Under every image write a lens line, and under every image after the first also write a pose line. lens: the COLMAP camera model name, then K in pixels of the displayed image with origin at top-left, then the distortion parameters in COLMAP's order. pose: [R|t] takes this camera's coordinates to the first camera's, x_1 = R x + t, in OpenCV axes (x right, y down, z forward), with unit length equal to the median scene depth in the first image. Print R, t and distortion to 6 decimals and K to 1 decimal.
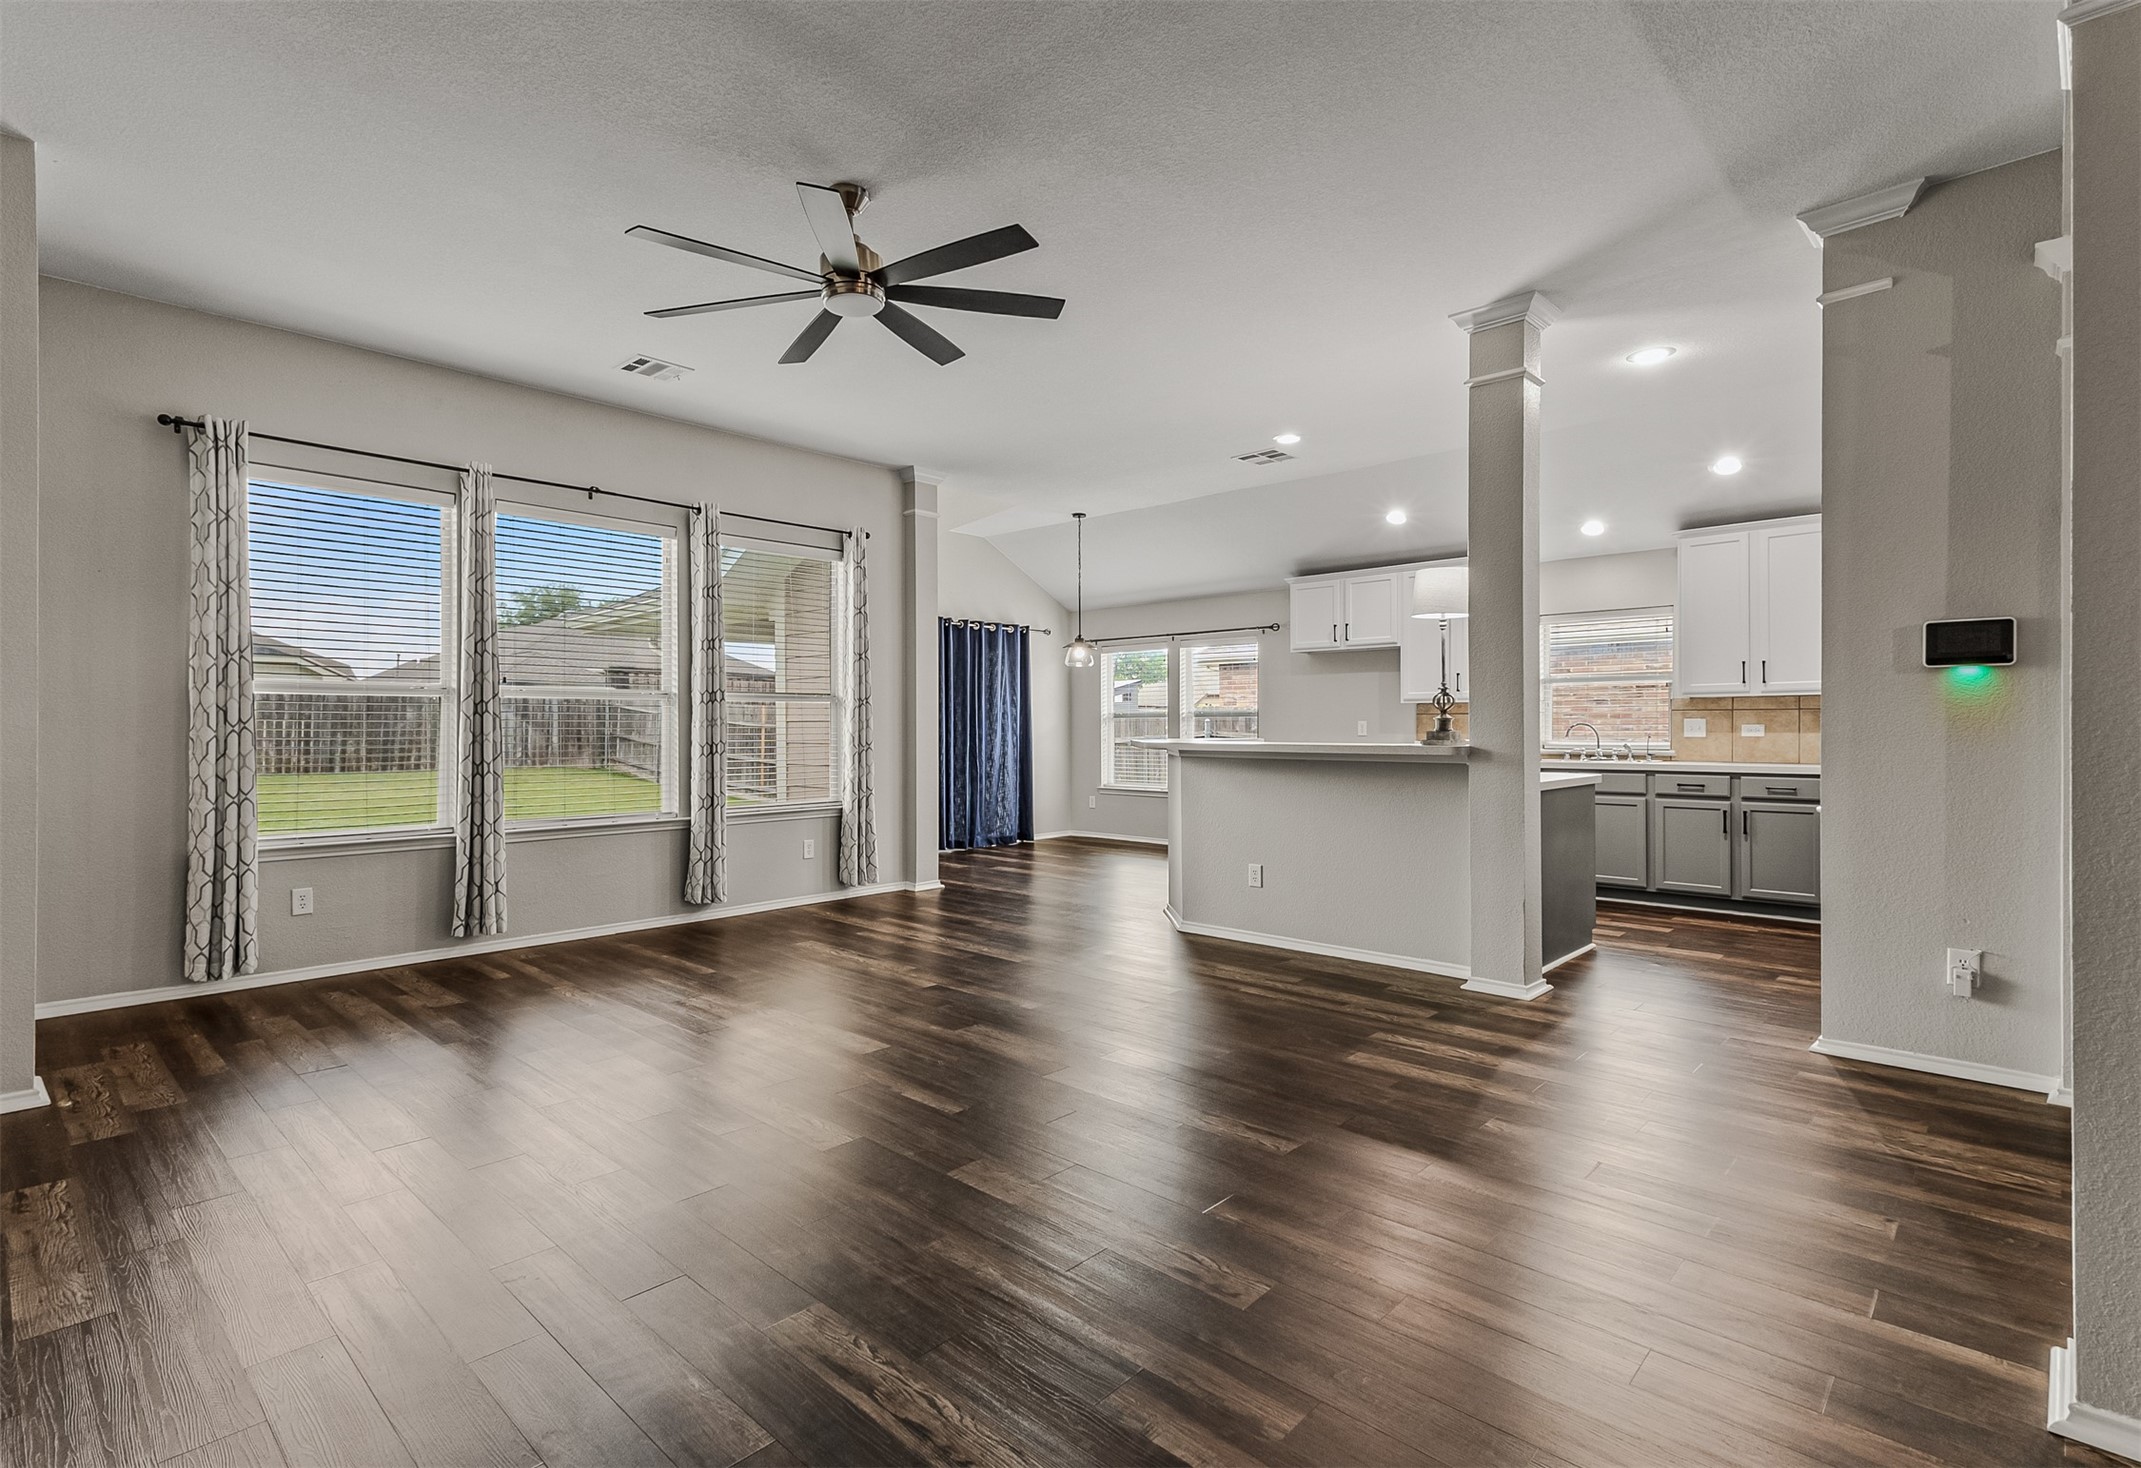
lens RADIAL K [[1027.8, 0, 1042.7], [0, 1027.8, 733.6], [0, 0, 1]] dist [0.036519, -0.002908]
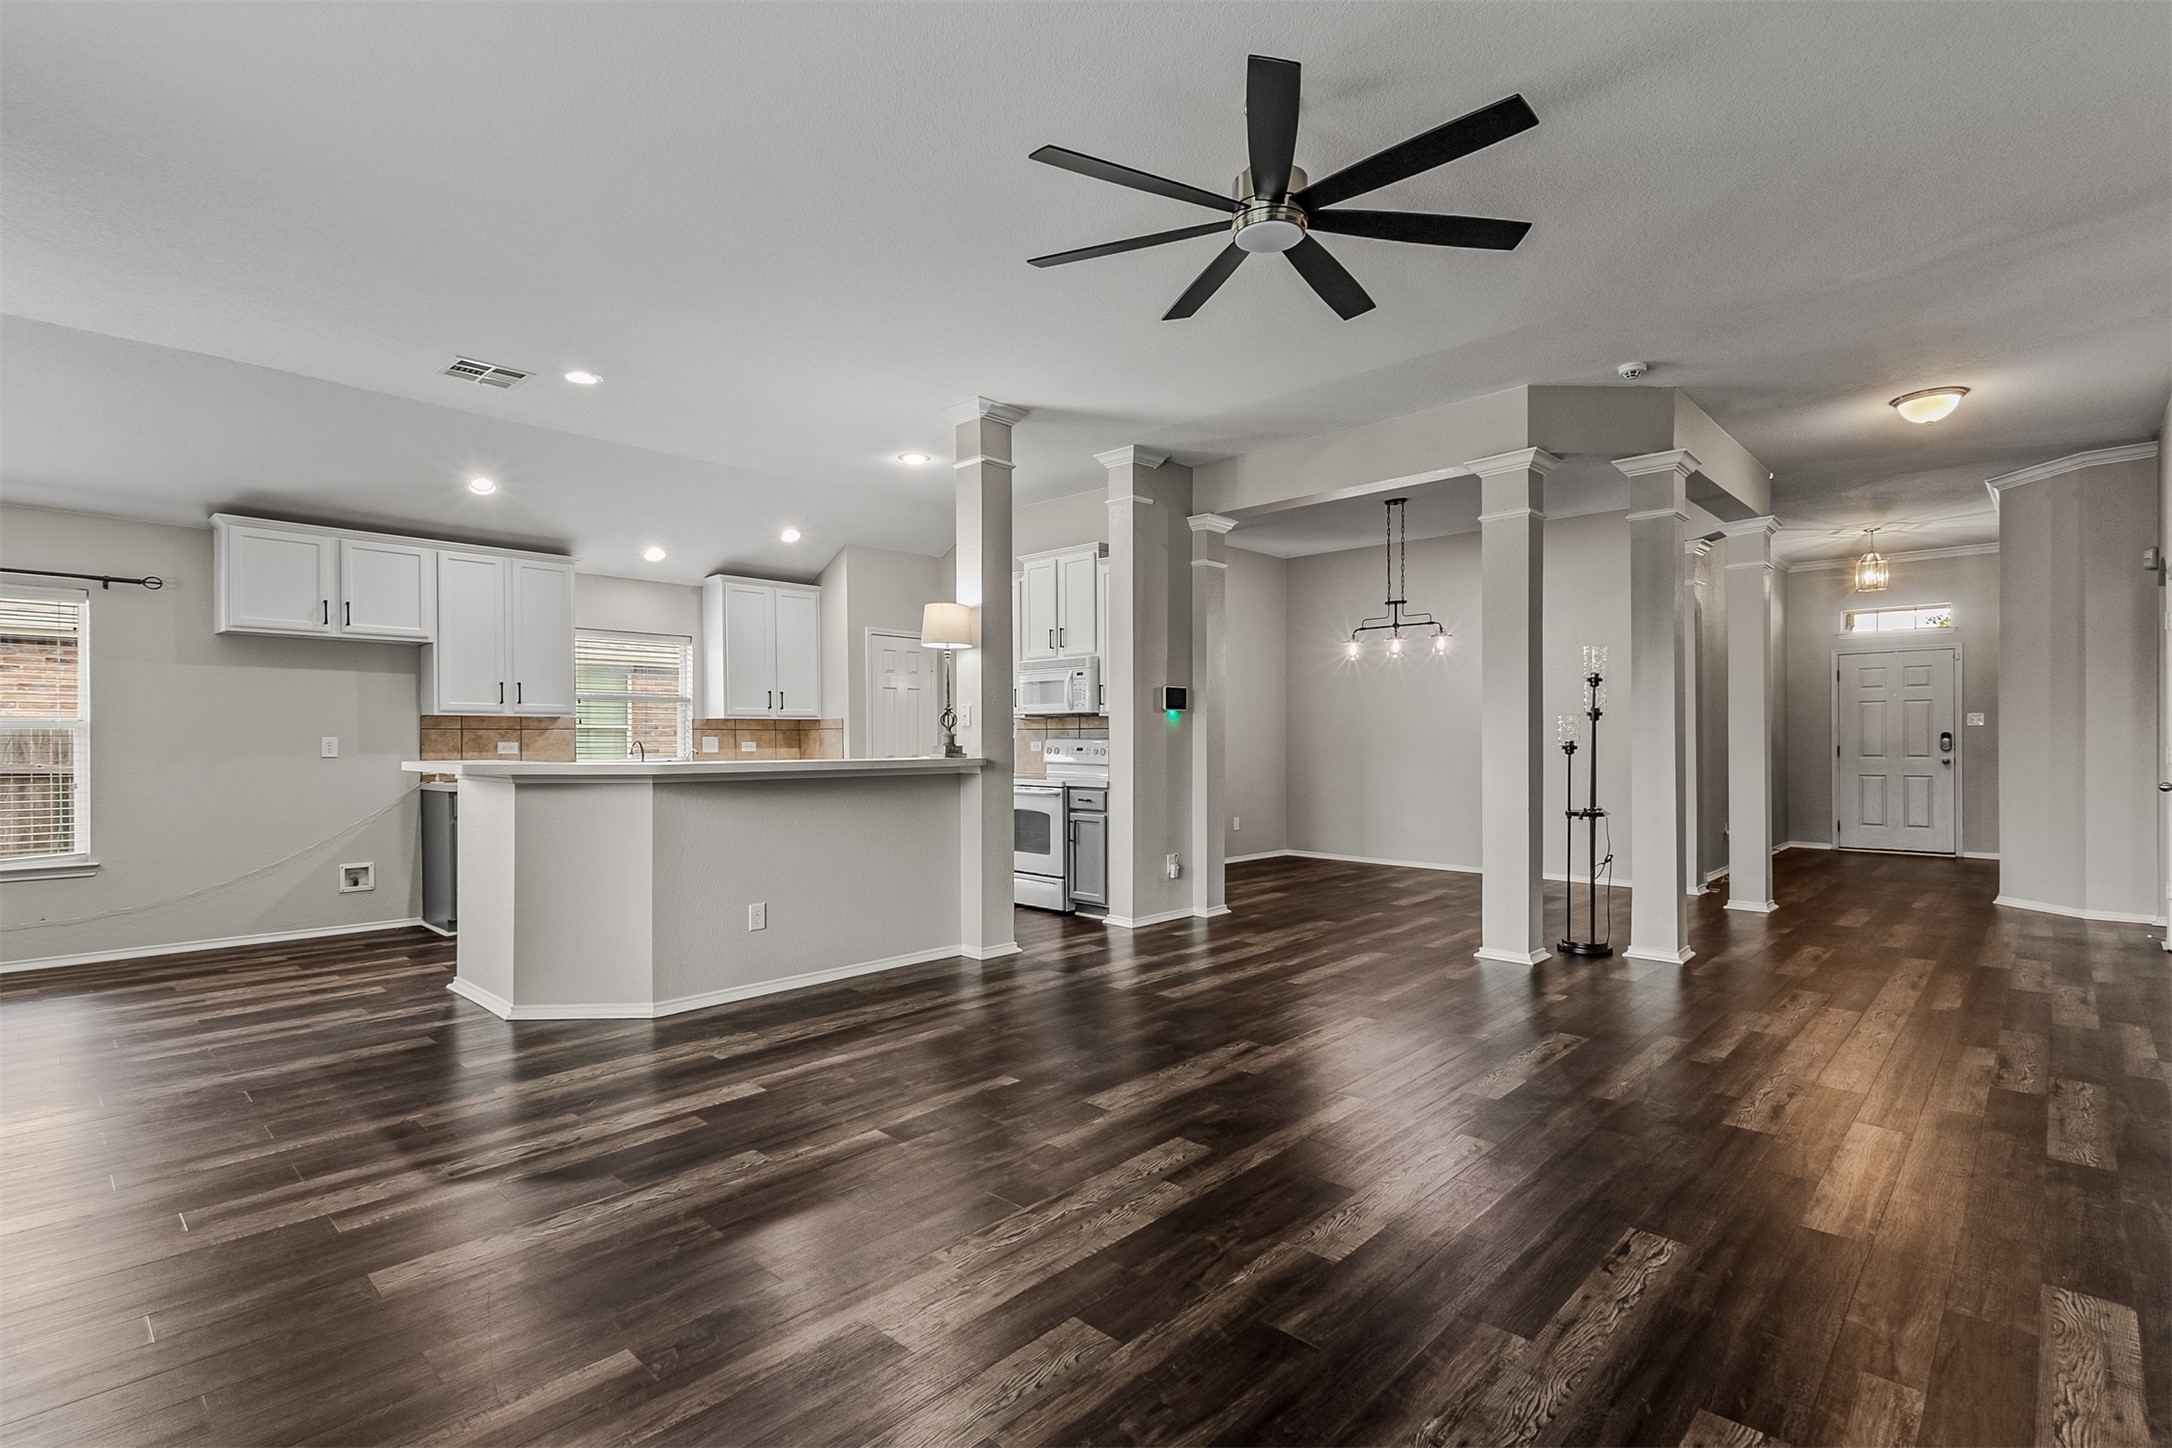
lens RADIAL K [[989.7, 0, 1100.4], [0, 989.7, 739.9], [0, 0, 1]] dist [0.015167, -0.002665]
pose [[-0.015411, 0.003272, 0.999876, -0.549573], [0.011240, 0.999932, -0.003099, -0.002584], [-0.999818, 0.011191, -0.015447, 0.649067]]
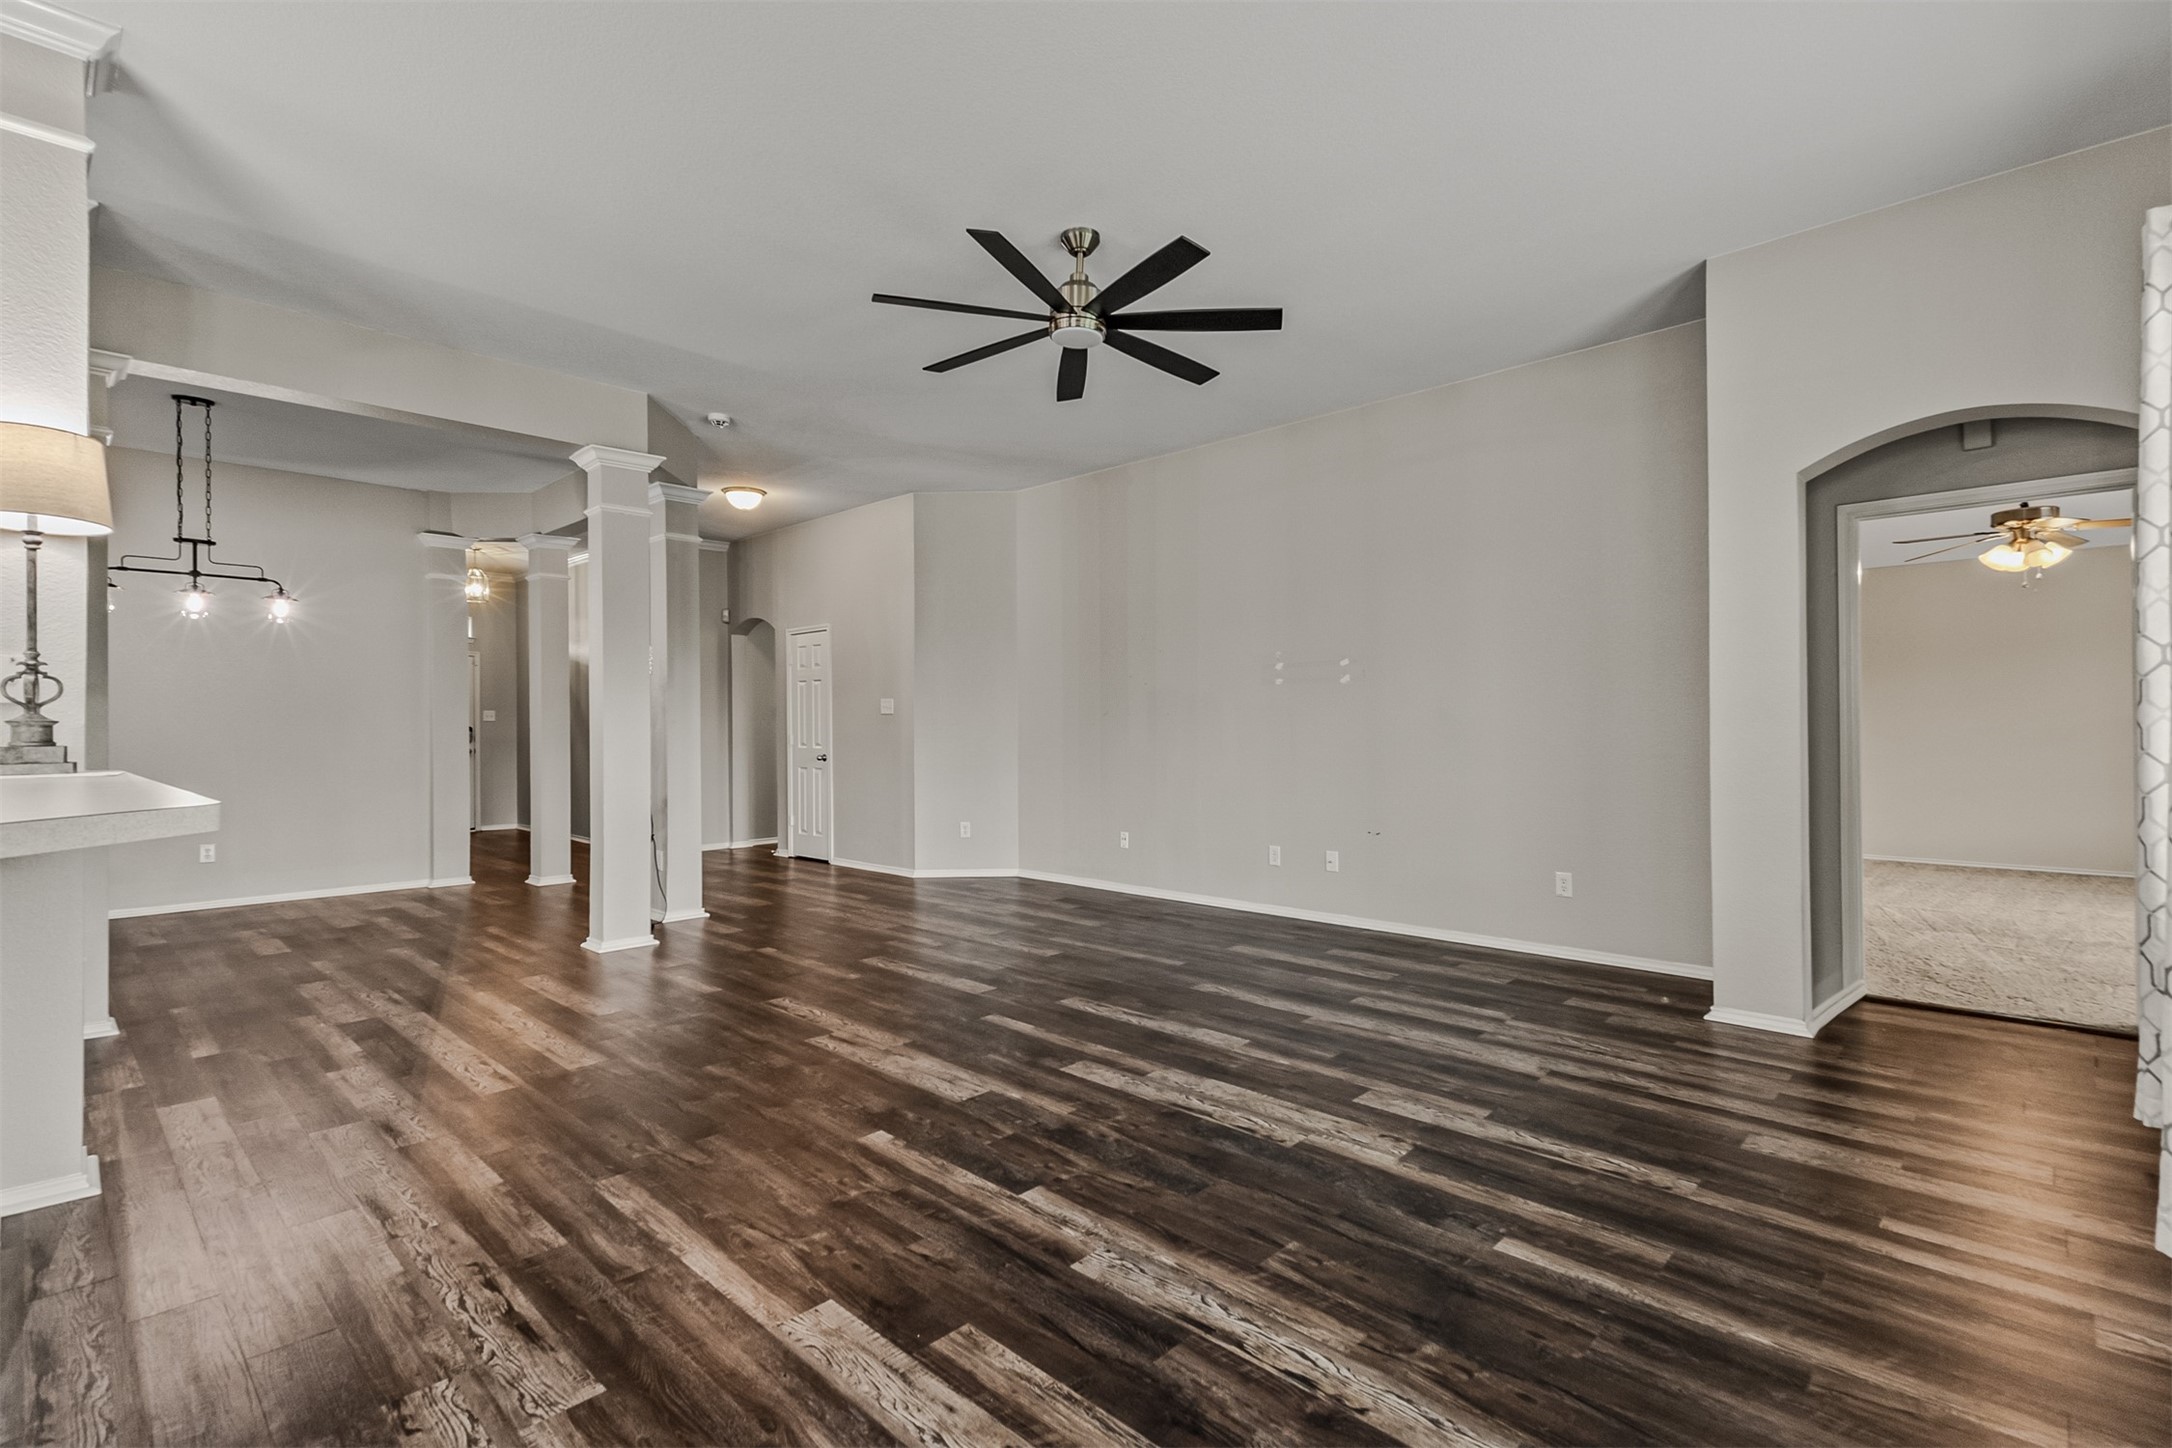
lens RADIAL K [[989.7, 0, 1084.6], [0, 989.7, 721.8], [0, 0, 1]] dist [0.015167, -0.002665]
pose [[-0.999951, 0.009264, -0.003482, -0.108489], [0.009249, 0.999948, 0.004353, -0.009487], [0.003523, 0.004321, -0.999984, 1.155557]]
